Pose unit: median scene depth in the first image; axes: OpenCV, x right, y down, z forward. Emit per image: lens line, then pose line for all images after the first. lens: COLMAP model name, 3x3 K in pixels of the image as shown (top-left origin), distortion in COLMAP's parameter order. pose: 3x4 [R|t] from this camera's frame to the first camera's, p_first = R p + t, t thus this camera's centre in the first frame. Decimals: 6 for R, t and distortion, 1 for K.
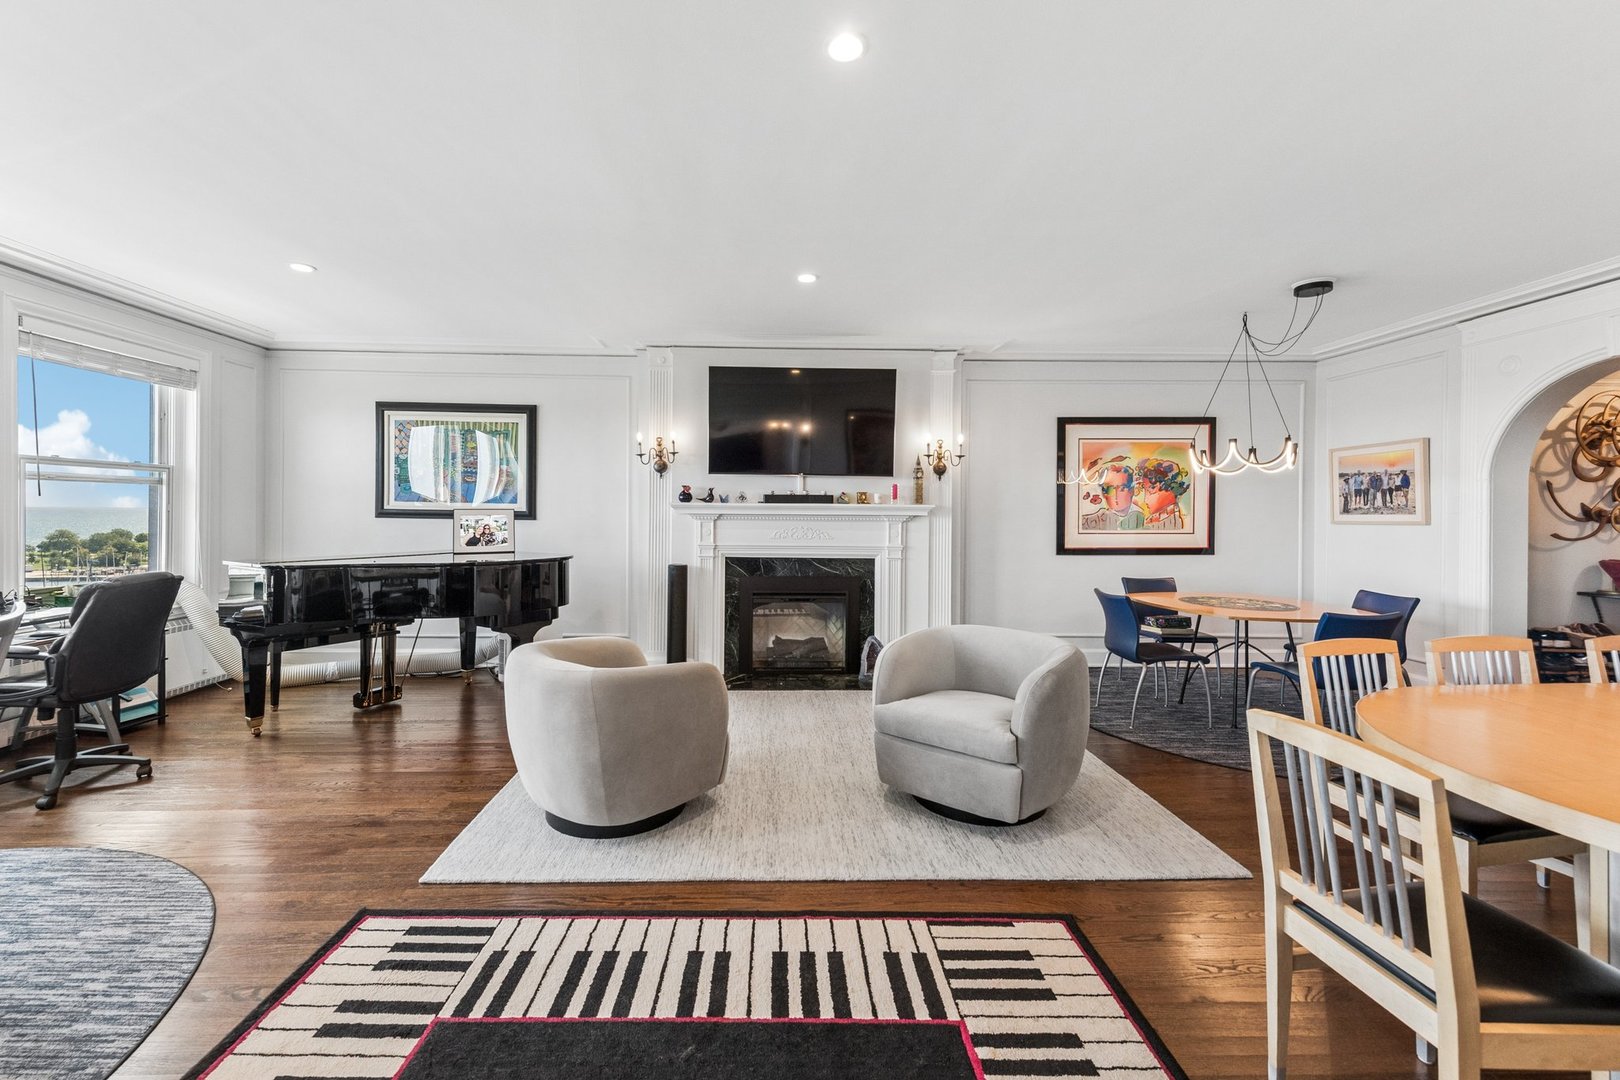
lens RADIAL K [[664.4, 0, 789.7], [0, 664.4, 512.5], [0, 0, 1]] dist [0.006950, -0.003323]
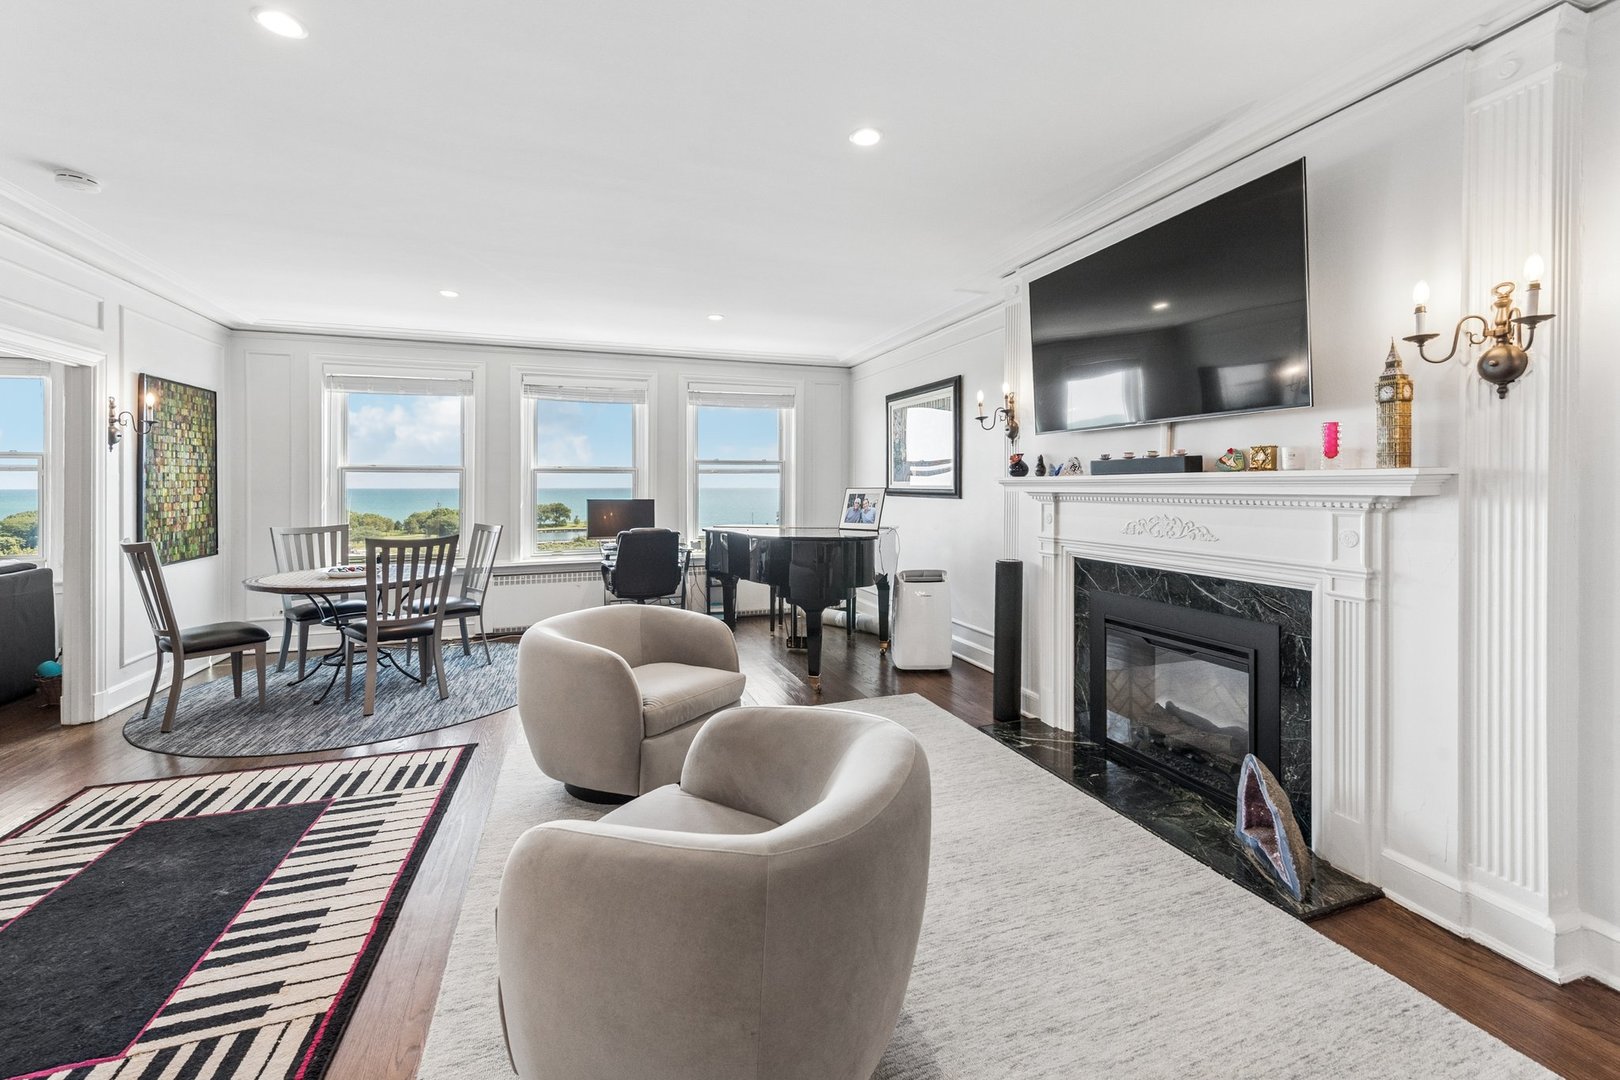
lens RADIAL K [[664.4, 0, 797.5], [0, 664.4, 489.2], [0, 0, 1]] dist [0.006950, -0.003323]
pose [[0.291664, -0.005654, -0.956504, 0.477466], [0.003119, 0.999983, -0.004960, 0.001538], [0.956516, -0.001537, 0.291676, 0.554388]]
